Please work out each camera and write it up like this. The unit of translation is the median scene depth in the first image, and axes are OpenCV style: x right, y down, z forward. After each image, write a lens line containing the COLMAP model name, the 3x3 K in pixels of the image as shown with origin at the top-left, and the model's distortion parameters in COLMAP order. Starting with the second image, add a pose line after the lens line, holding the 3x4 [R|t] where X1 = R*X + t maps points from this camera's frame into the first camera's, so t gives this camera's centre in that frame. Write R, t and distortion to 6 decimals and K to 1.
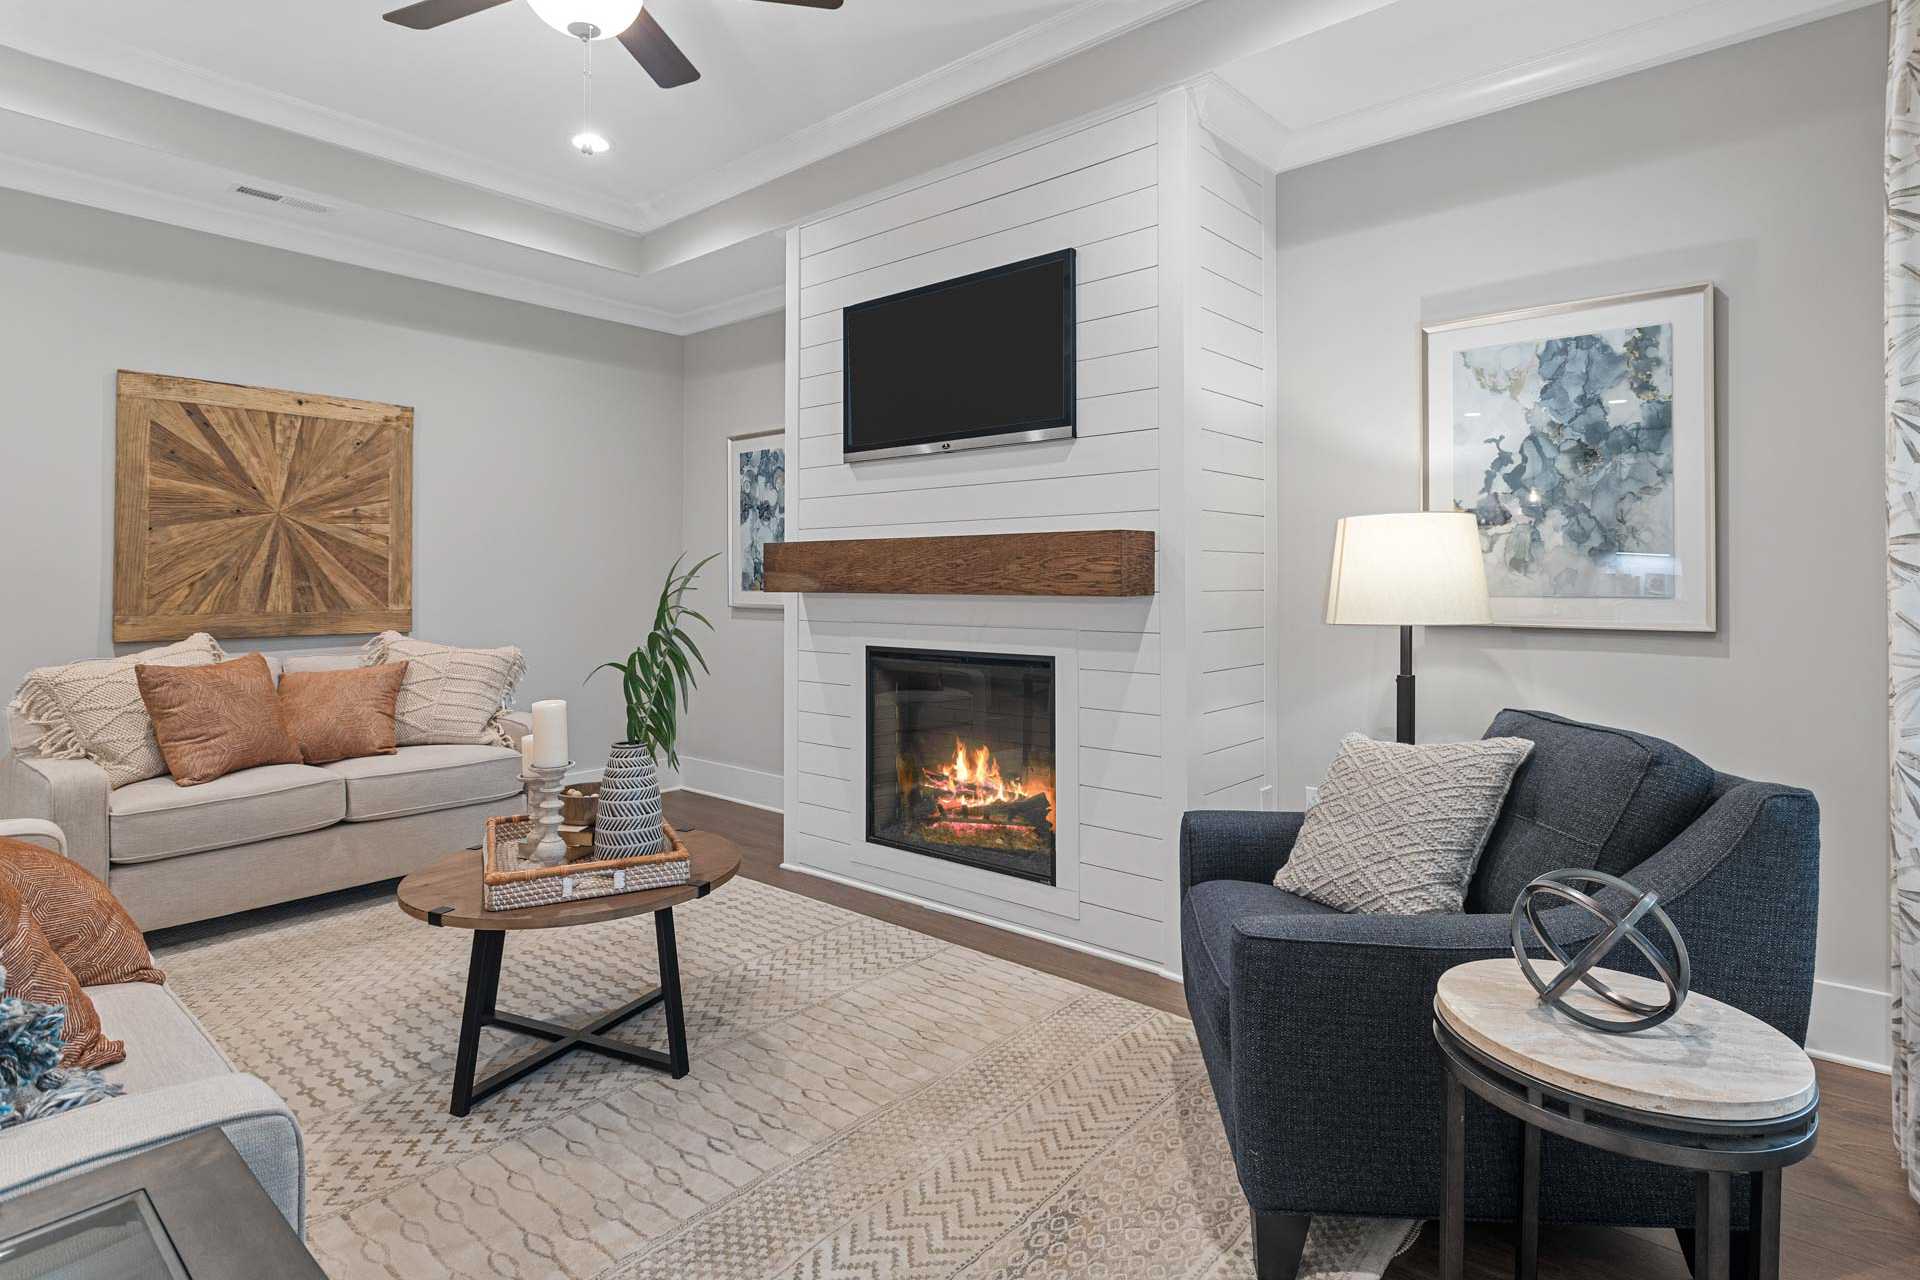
lens RADIAL K [[966.5, 0, 962.6], [0, 966.5, 574.0], [0, 0, 1]] dist [0.000324, -0.000316]
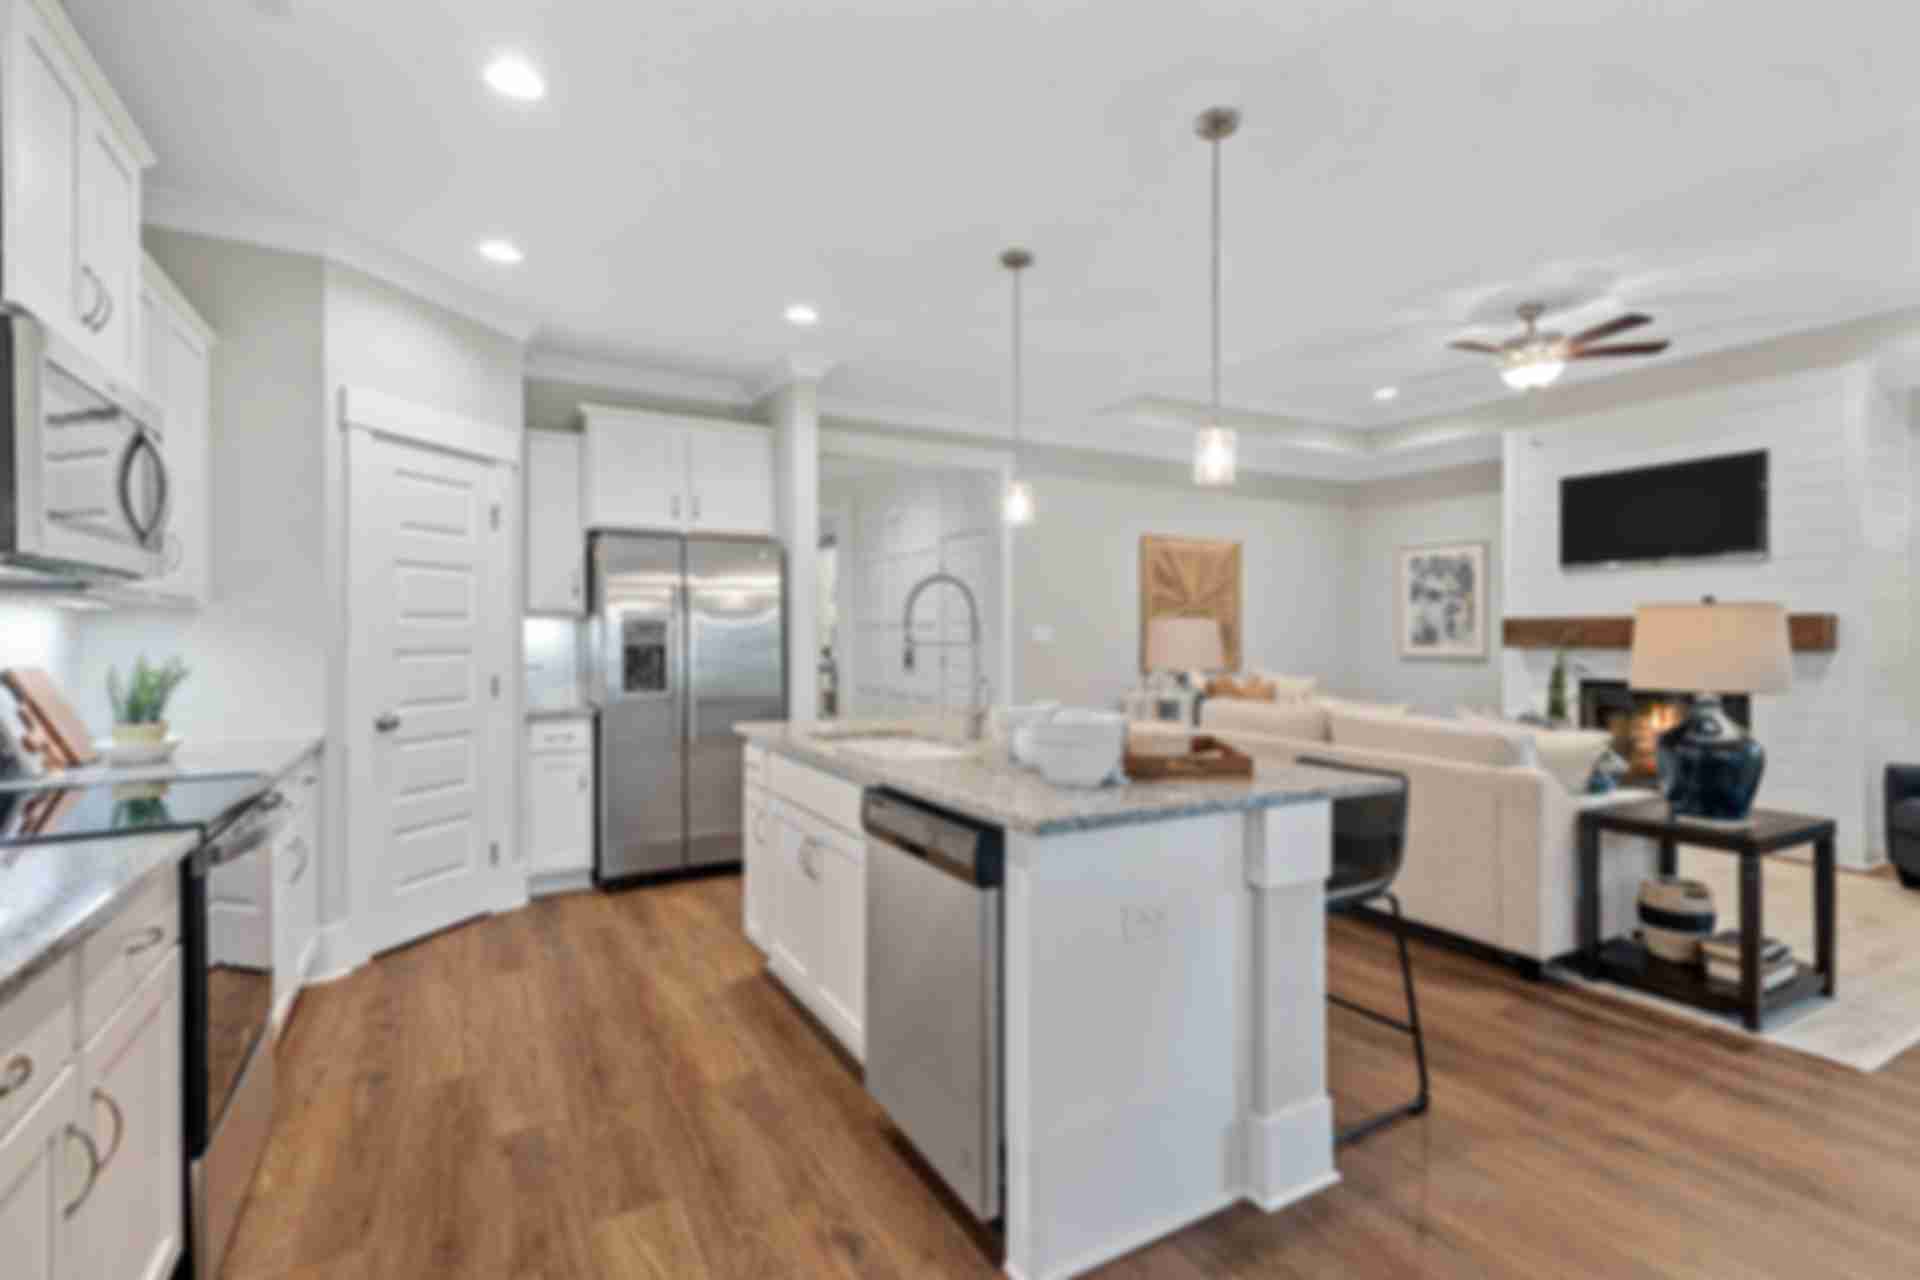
lens RADIAL K [[900.1, 0, 987.4], [0, 900.1, 632.1], [0, 0, 1]] dist [0.025610, 0.000018]
pose [[0.946891, -0.000877, -0.321553, -0.679183], [0.002450, 0.999987, 0.004485, -0.021344], [0.321545, -0.005034, 0.946881, -1.009930]]
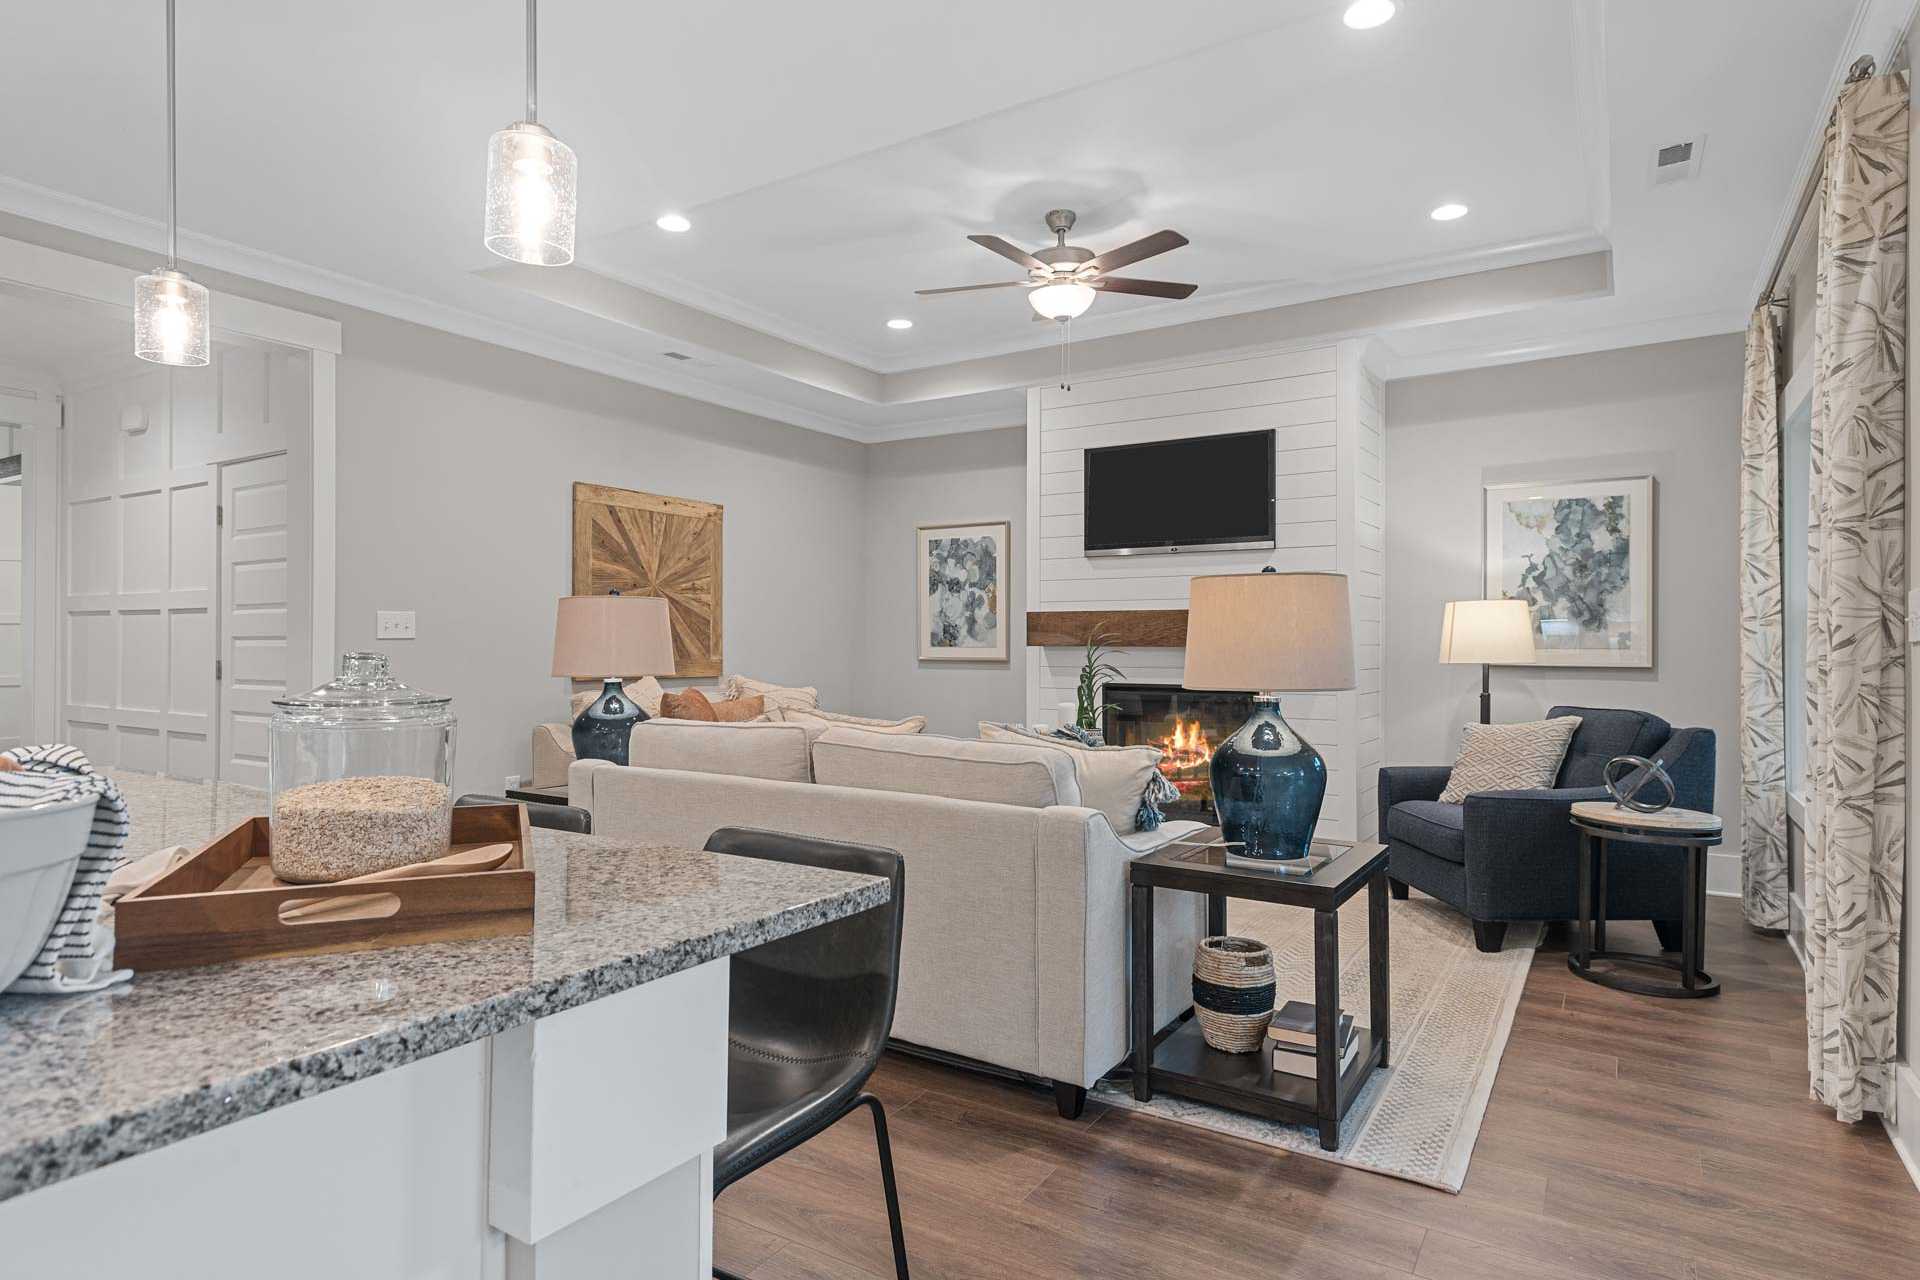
lens RADIAL K [[1036.3, 0, 960.0], [0, 1036.3, 640.0], [0, 0, 1]] dist [0.022300, 0.000413]
pose [[0.990848, 0.003721, 0.134929, -0.625542], [-0.004171, 0.999987, 0.003058, 0.006378], [-0.134916, -0.003593, 0.990851, -0.623159]]
